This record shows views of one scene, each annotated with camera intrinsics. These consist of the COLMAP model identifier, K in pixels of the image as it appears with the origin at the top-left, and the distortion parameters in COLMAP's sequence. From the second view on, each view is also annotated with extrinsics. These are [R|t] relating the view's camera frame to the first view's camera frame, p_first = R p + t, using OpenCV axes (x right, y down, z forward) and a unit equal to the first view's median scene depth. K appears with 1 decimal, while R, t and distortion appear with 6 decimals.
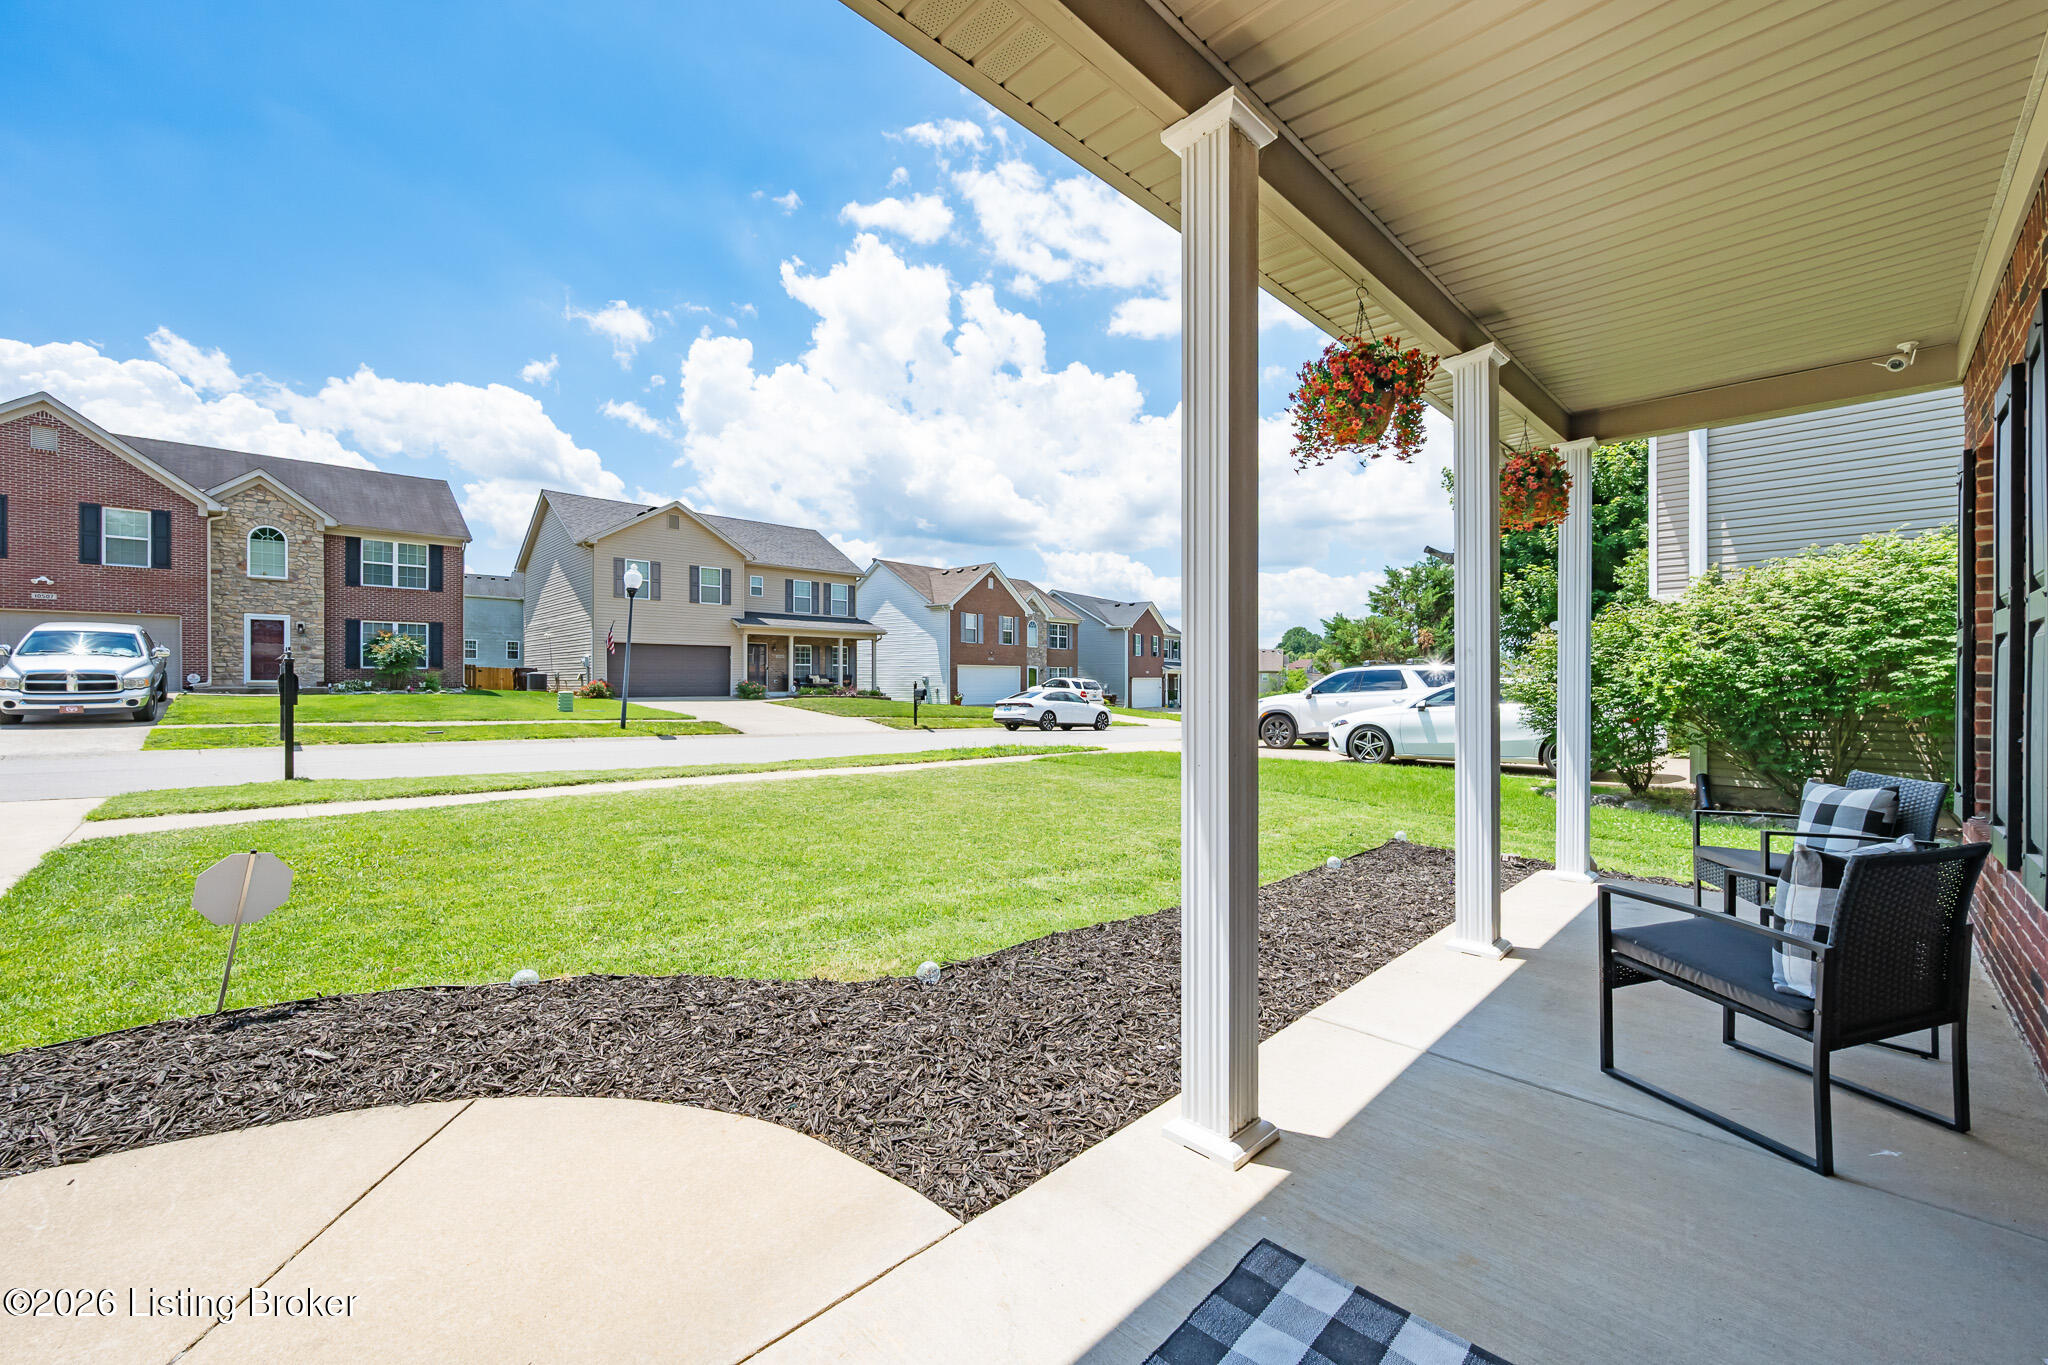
lens RADIAL K [[806.7, 0, 1002.5], [0, 806.7, 680.1], [0, 0, 1]] dist [-0.000192, 0.000038]
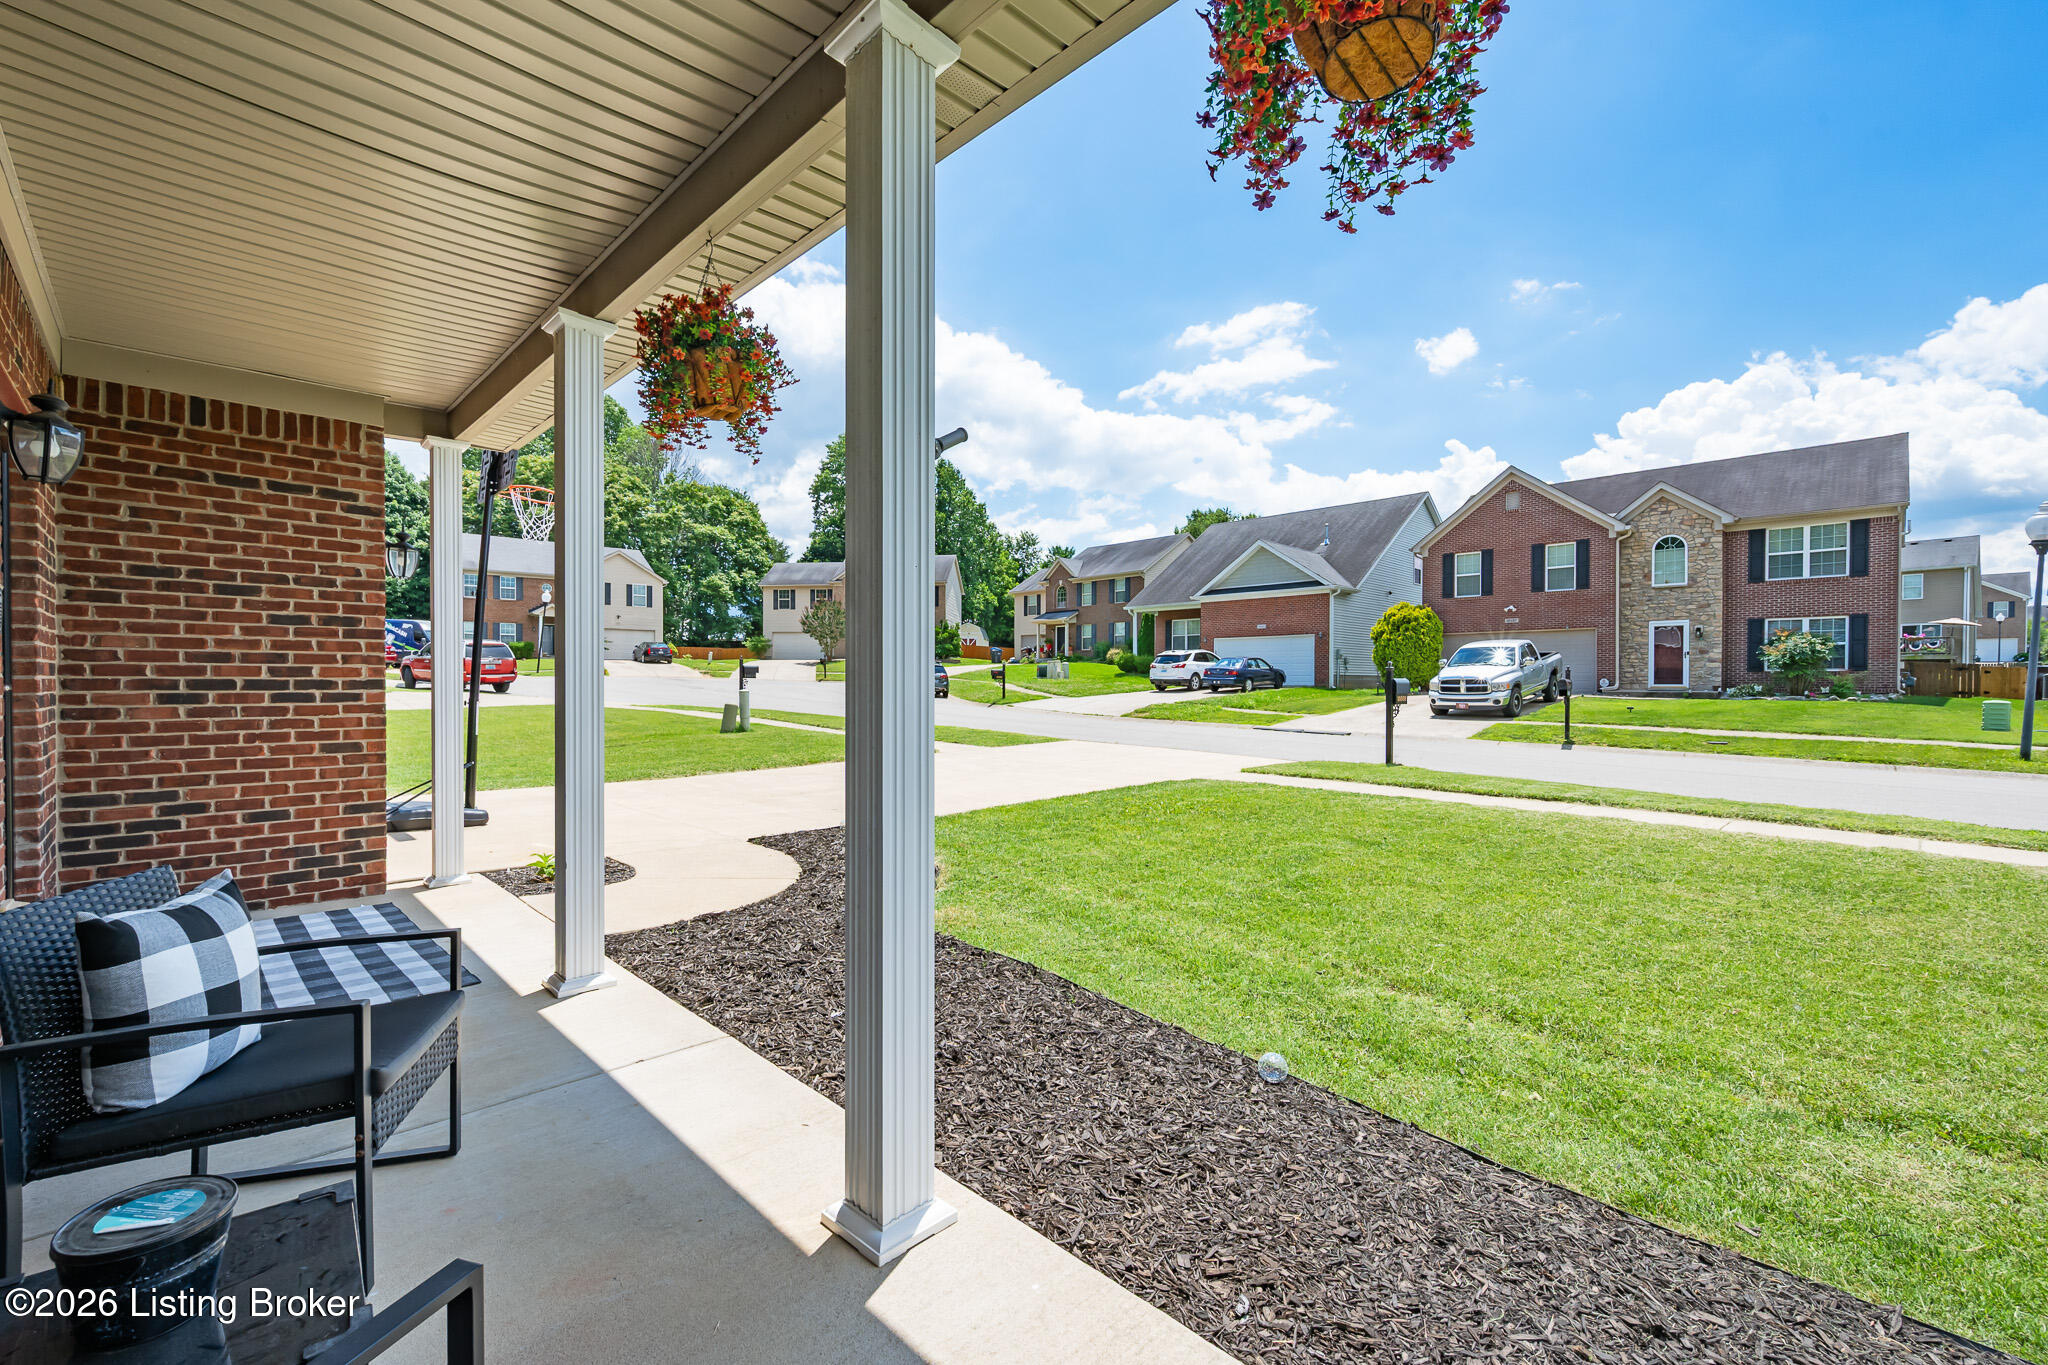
lens RADIAL K [[825.5, 0, 1003.5], [0, 825.5, 689.1], [0, 0, 1]] dist [-0.001570, -0.000647]
pose [[0.021561, 0.006794, -0.999744, 0.129047], [-0.000352, 0.999977, 0.006788, -0.000582], [0.999767, 0.000205, 0.021563, 0.123507]]
